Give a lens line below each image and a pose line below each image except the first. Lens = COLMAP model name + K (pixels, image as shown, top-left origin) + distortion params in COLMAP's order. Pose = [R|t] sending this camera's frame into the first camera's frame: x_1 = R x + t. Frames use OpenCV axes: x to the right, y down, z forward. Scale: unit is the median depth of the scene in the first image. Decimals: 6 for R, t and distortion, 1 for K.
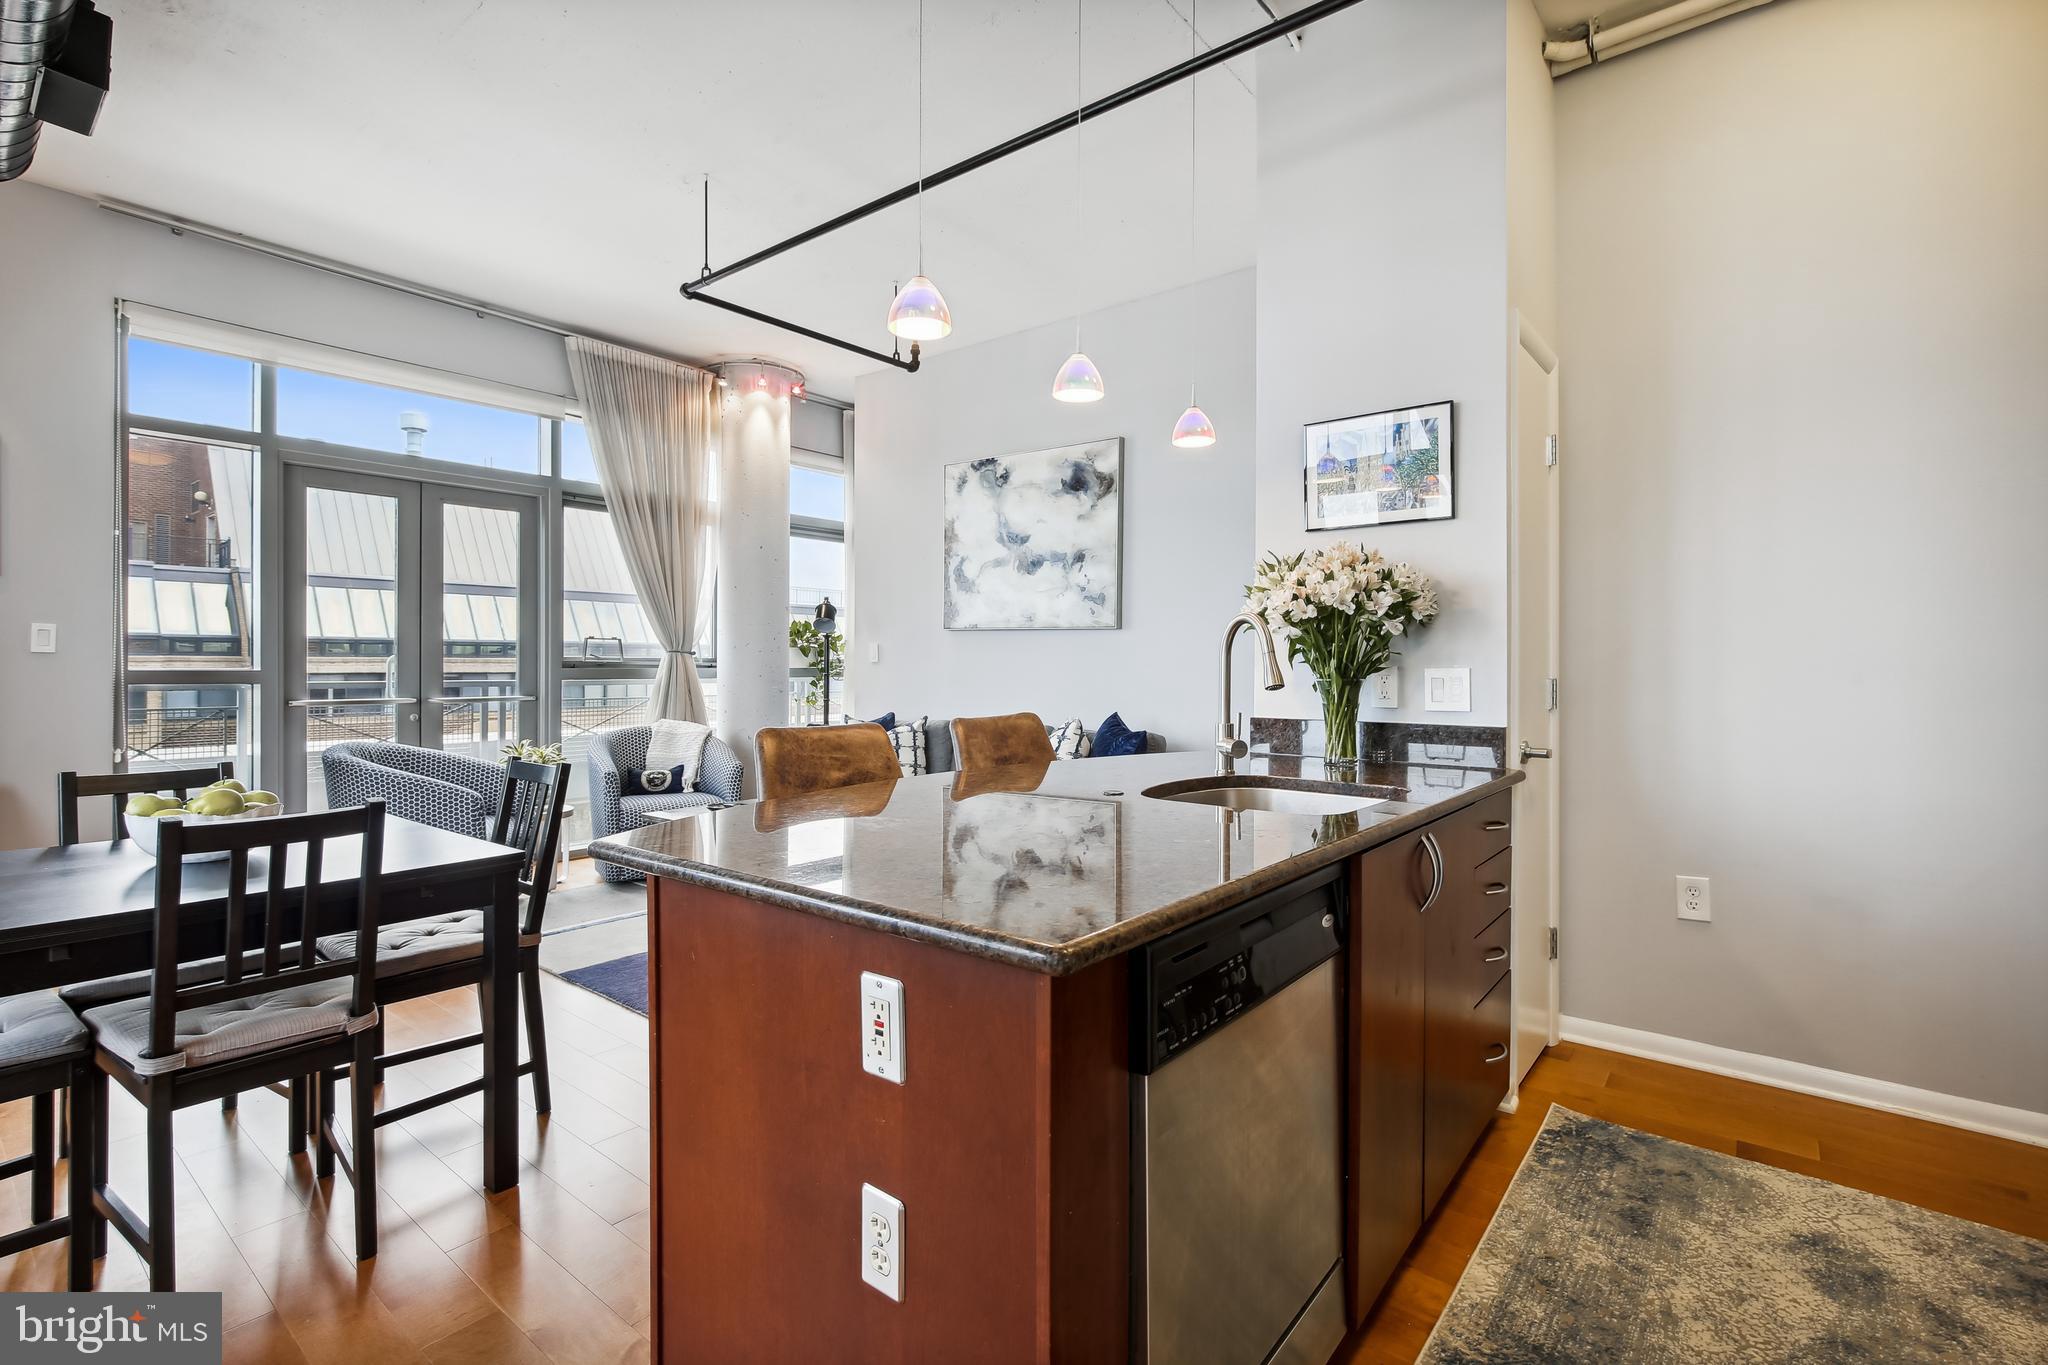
lens RADIAL K [[942.6, 0, 1023.8], [0, 942.6, 662.9], [0, 0, 1]] dist [-0.000621, 0.000487]
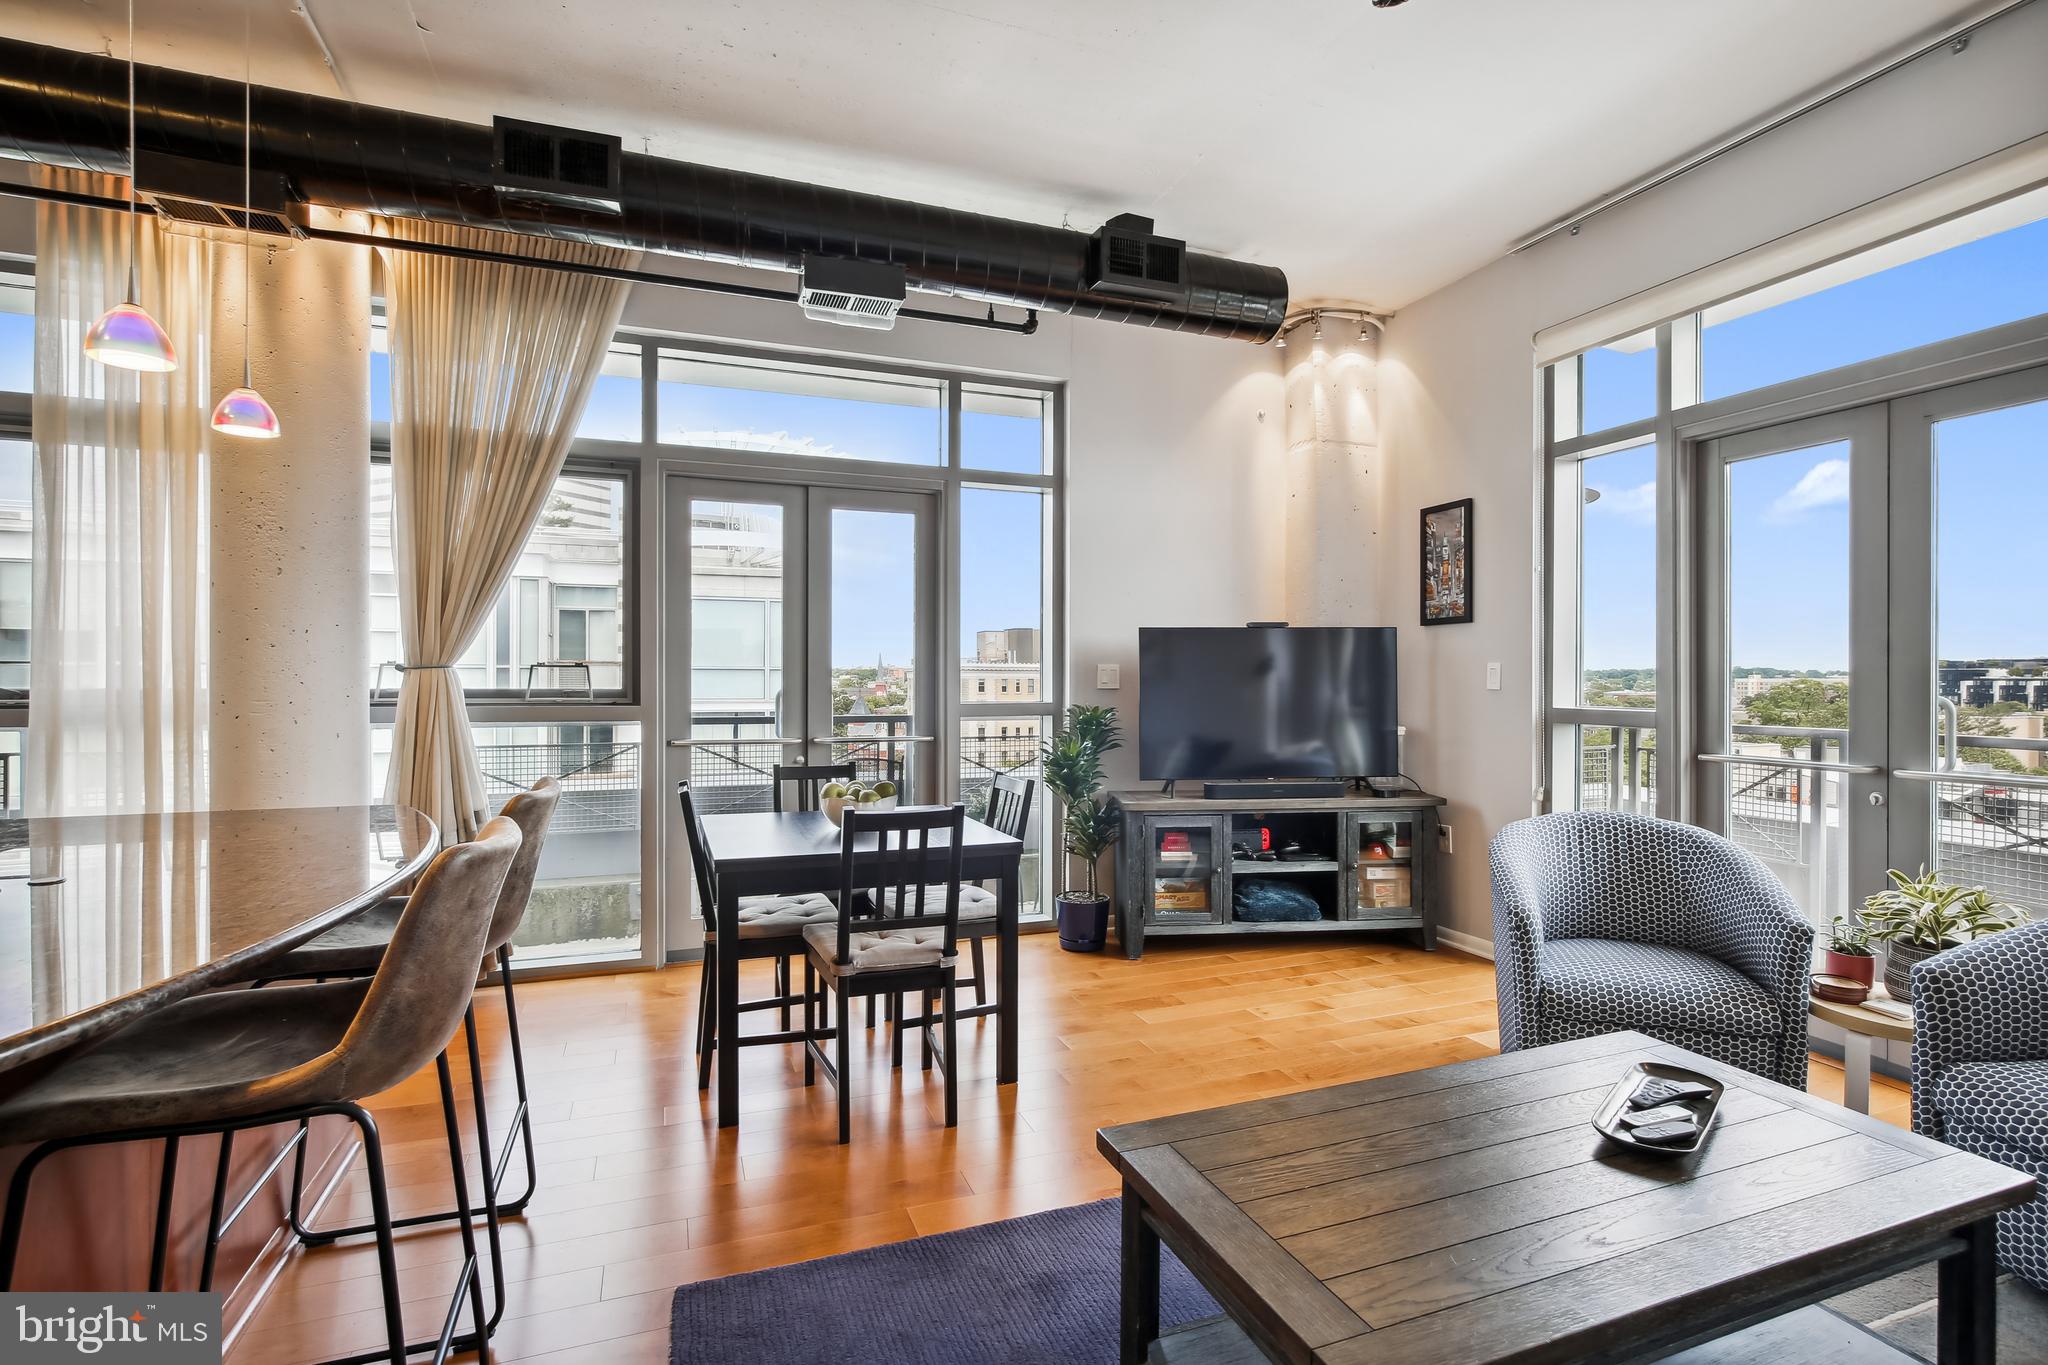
lens RADIAL K [[979.4, 0, 1031.0], [0, 979.4, 684.2], [0, 0, 1]] dist [-0.018264, 0.008637]
pose [[-0.504756, 0.000714, -0.863262, 0.142675], [-0.004956, 0.999981, 0.003725, -0.013642], [0.863248, 0.006158, -0.504743, 0.802296]]
